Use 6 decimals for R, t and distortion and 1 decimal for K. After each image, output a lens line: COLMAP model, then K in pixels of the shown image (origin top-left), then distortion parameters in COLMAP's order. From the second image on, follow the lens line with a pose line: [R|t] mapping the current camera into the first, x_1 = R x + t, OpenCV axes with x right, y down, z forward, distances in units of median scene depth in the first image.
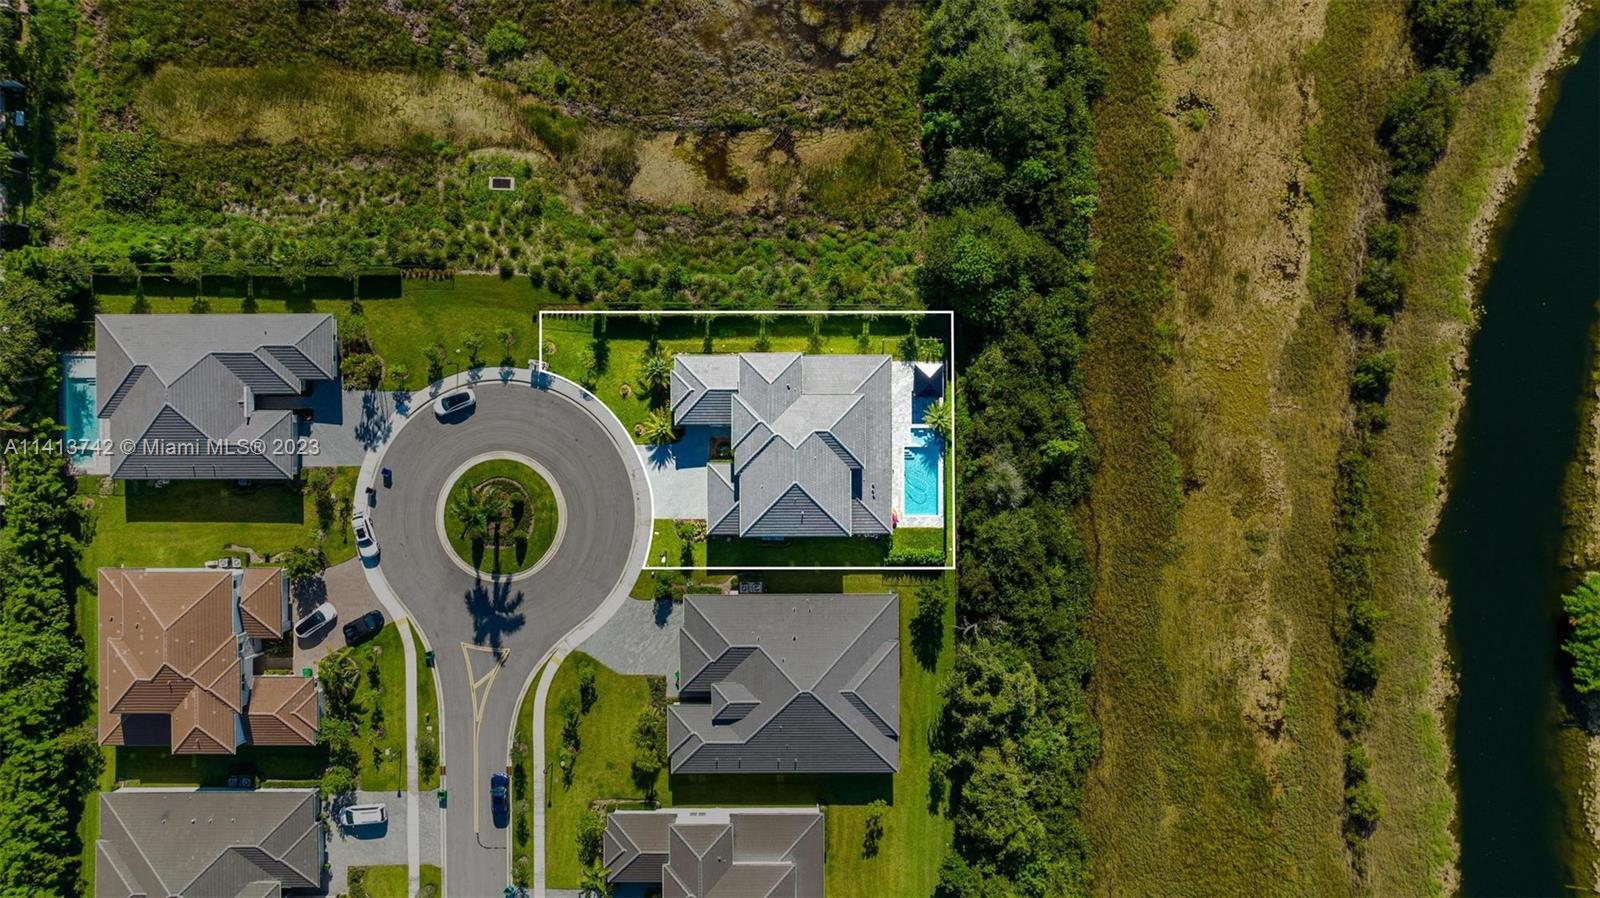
lens RADIAL K [[1128.9, 0, 803.4], [0, 1128.9, 450.8], [0, 0, 1]] dist [-0.004784, -0.000862]
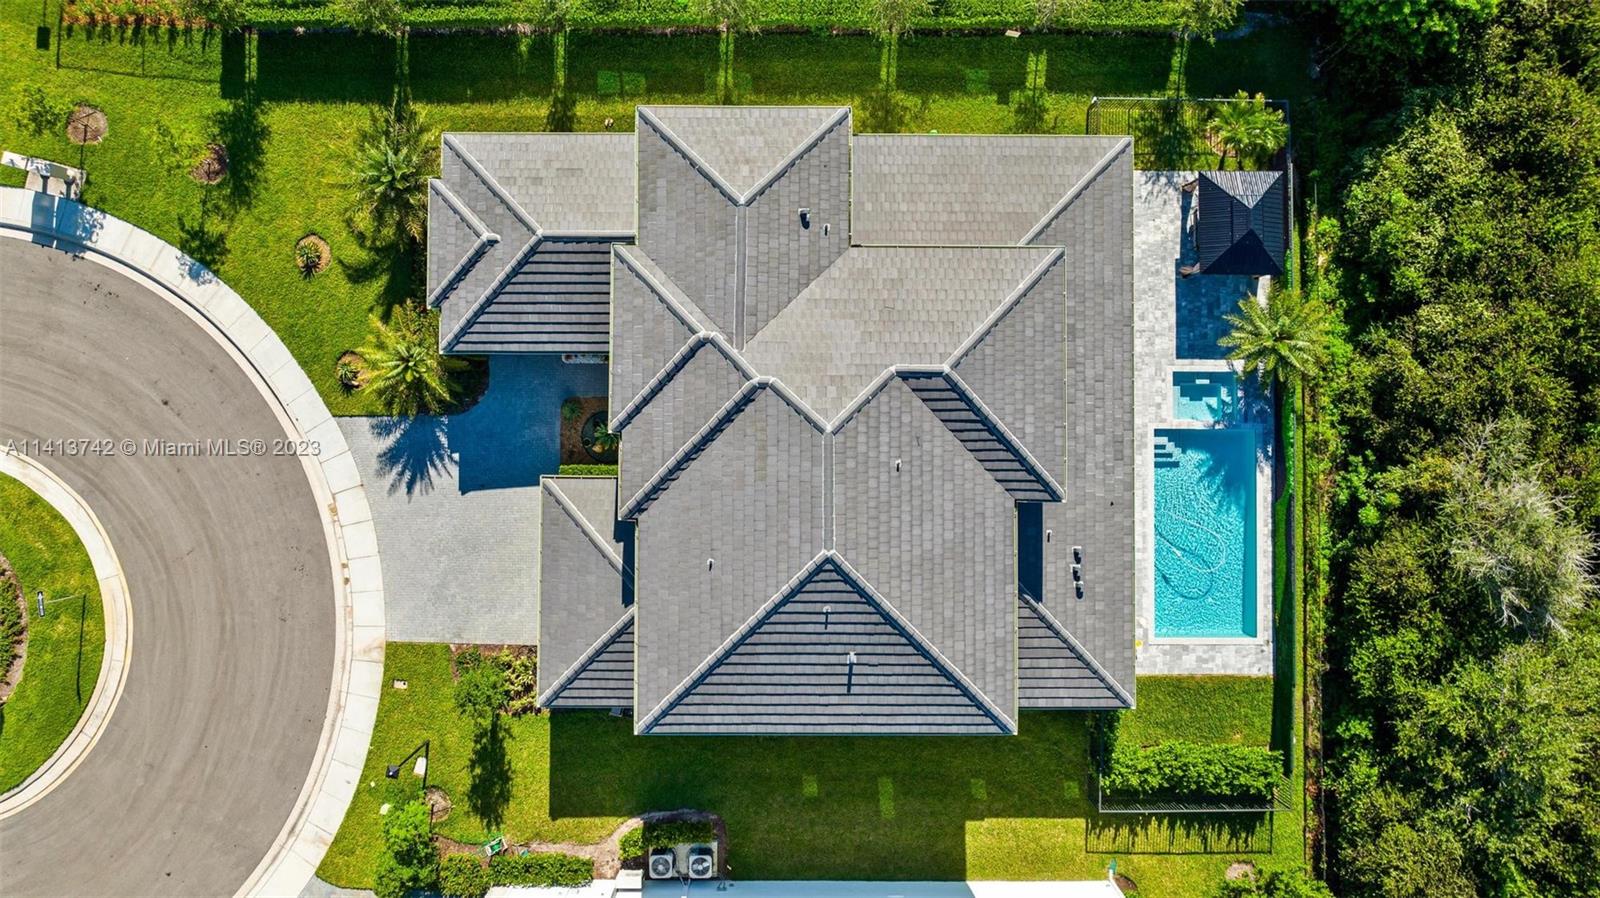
lens RADIAL K [[1128.9, 0, 799.2], [0, 1128.9, 448.2], [0, 0, 1]] dist [-0.004784, -0.000862]
pose [[0.999945, 0.006706, -0.008053, -0.011337], [-0.006631, 0.999934, 0.009396, -0.000207], [0.008115, -0.009342, 0.999923, 0.676184]]
